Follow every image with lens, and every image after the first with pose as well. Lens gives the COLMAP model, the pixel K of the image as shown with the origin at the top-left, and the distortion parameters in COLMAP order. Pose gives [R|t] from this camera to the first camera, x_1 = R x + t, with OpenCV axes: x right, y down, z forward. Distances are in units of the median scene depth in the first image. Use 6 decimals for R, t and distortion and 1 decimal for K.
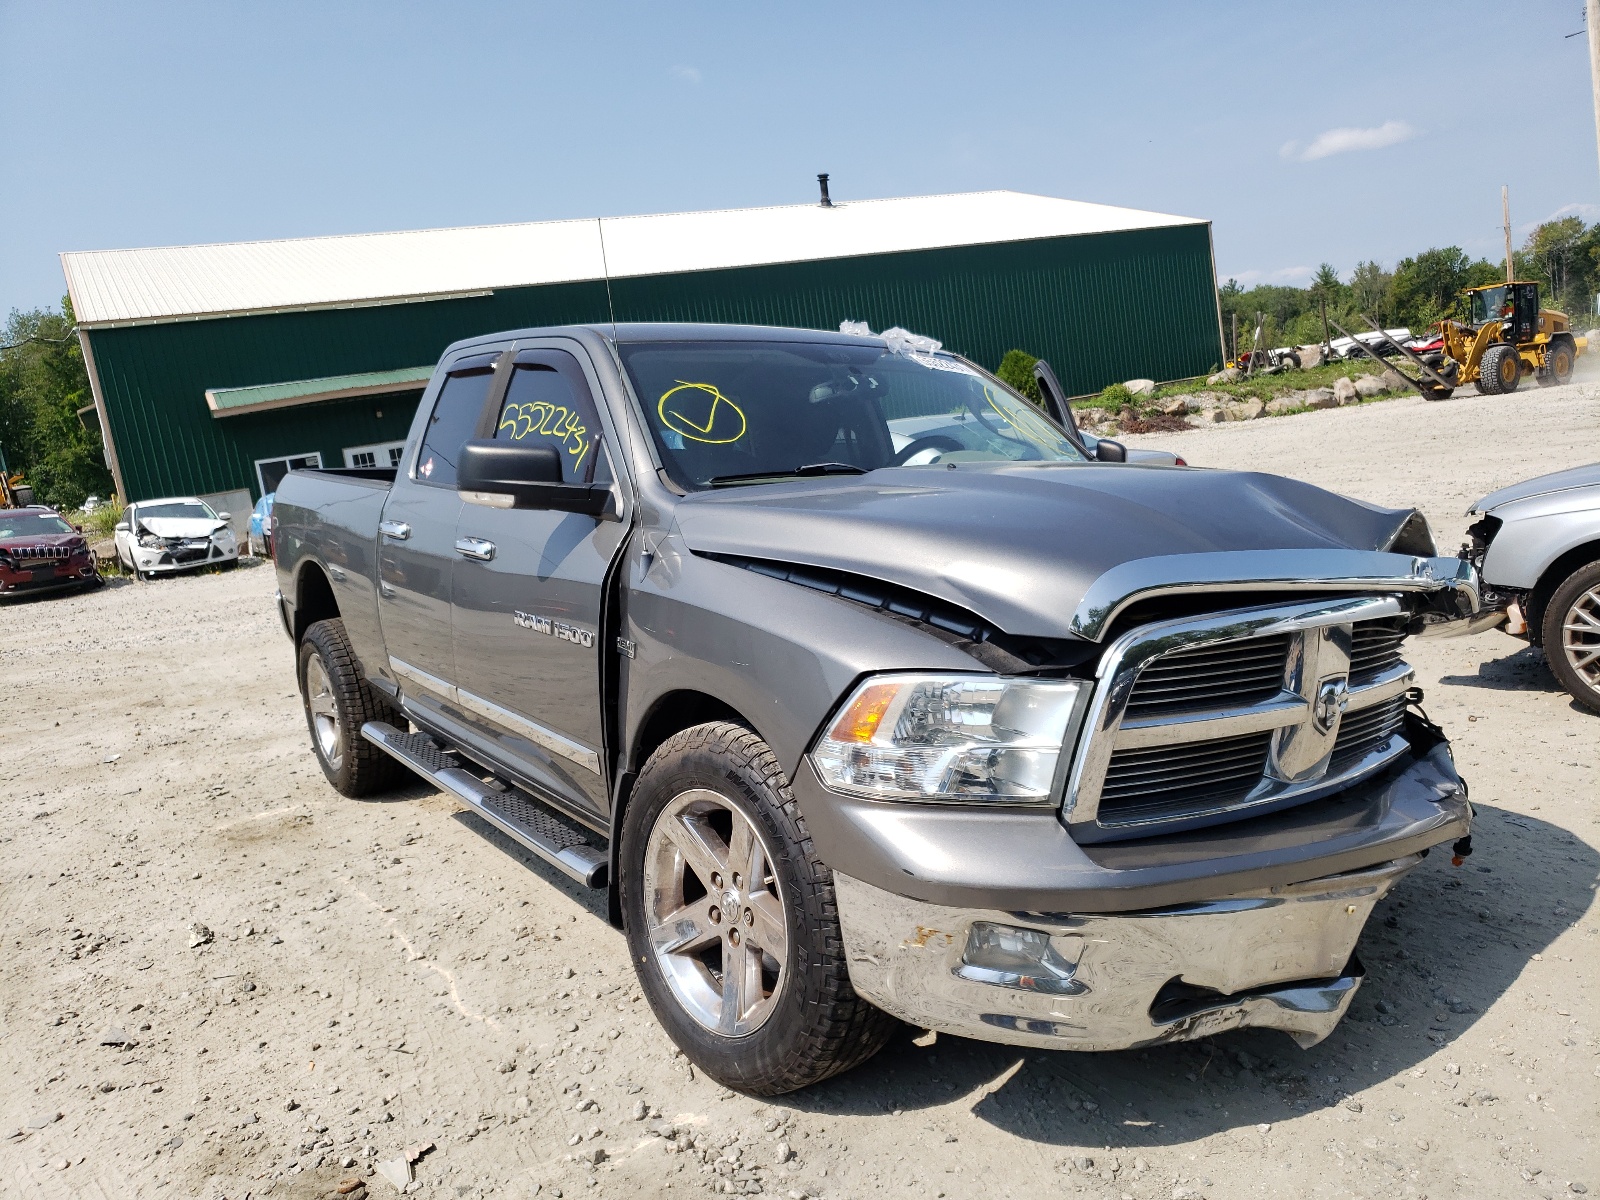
lens RADIAL K [[1215.2, 0, 800.0], [0, 1215.2, 600.0], [0, 0, 1]] dist [-0.037054, -0.002140]
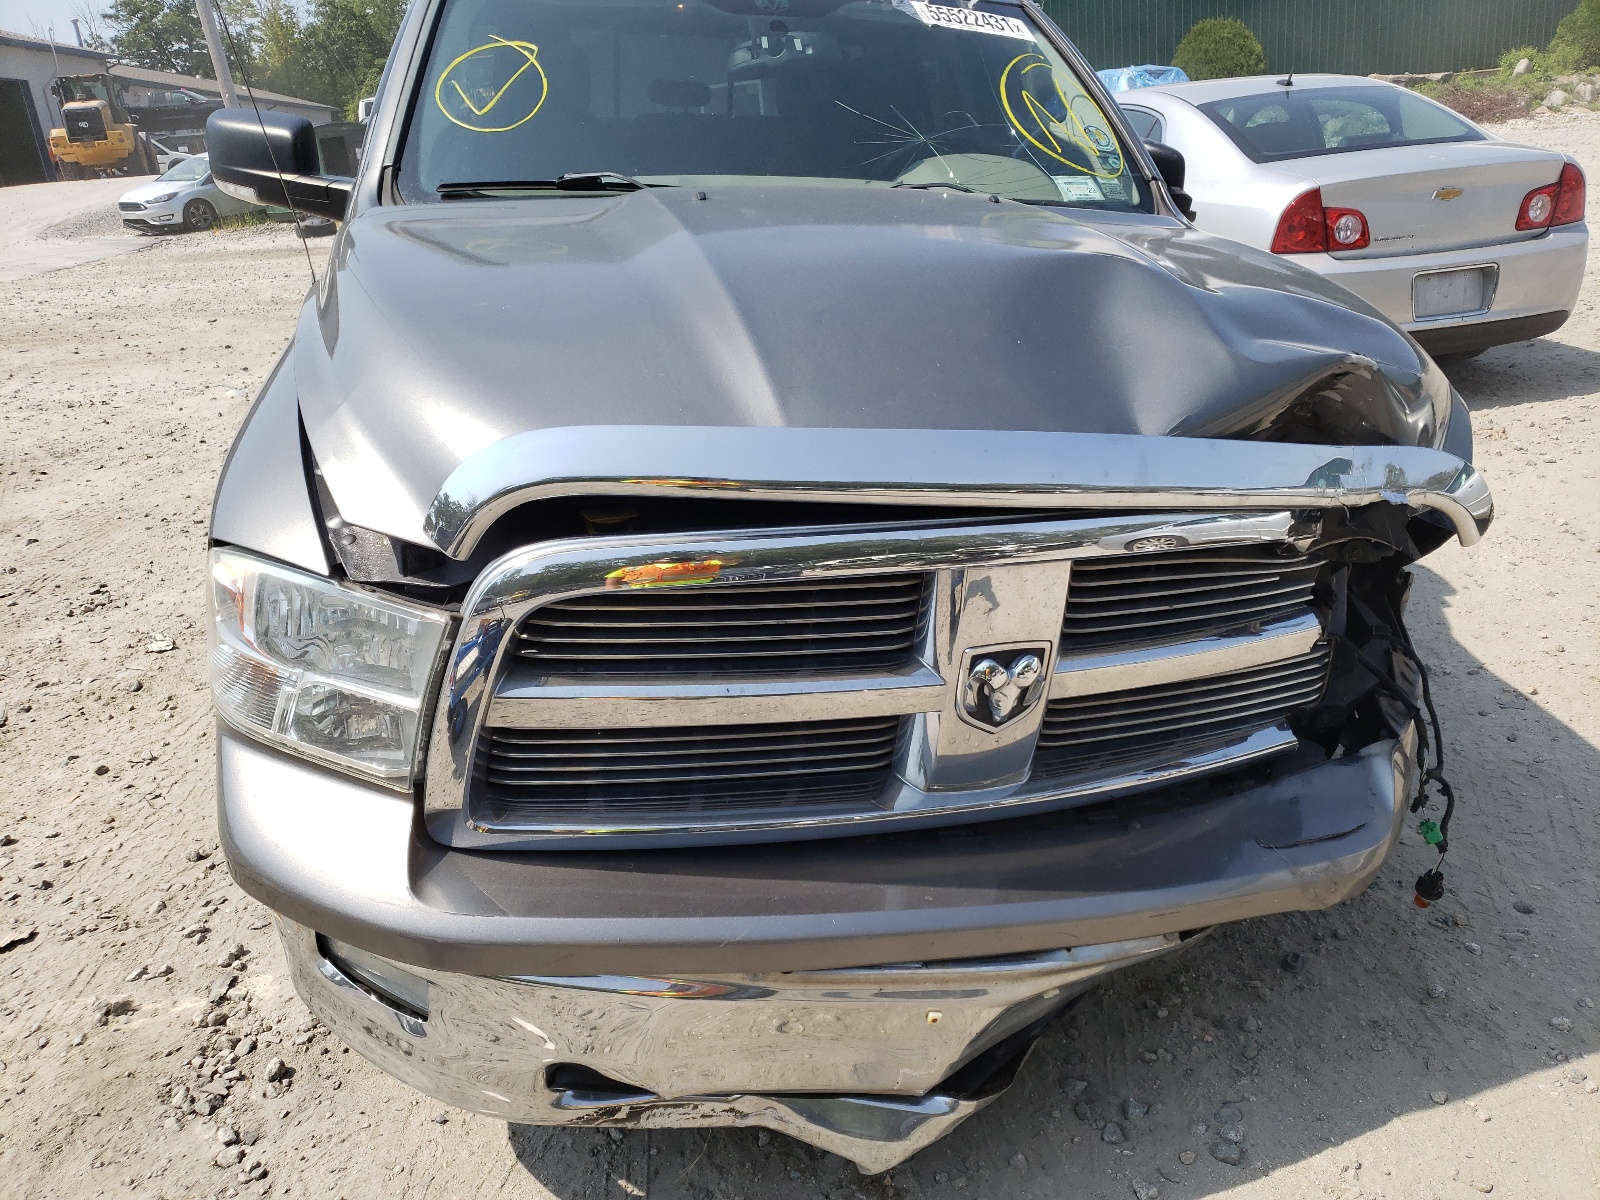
lens RADIAL K [[1245.7, 0, 800.0], [0, 1245.7, 600.0], [0, 0, 1]] dist [0.002245, 0.001761]
pose [[0.942272, 0.174661, -0.285686, 0.528118], [-0.092573, 0.955810, 0.279028, -0.121564], [0.321797, -0.236474, 0.916802, 0.425593]]
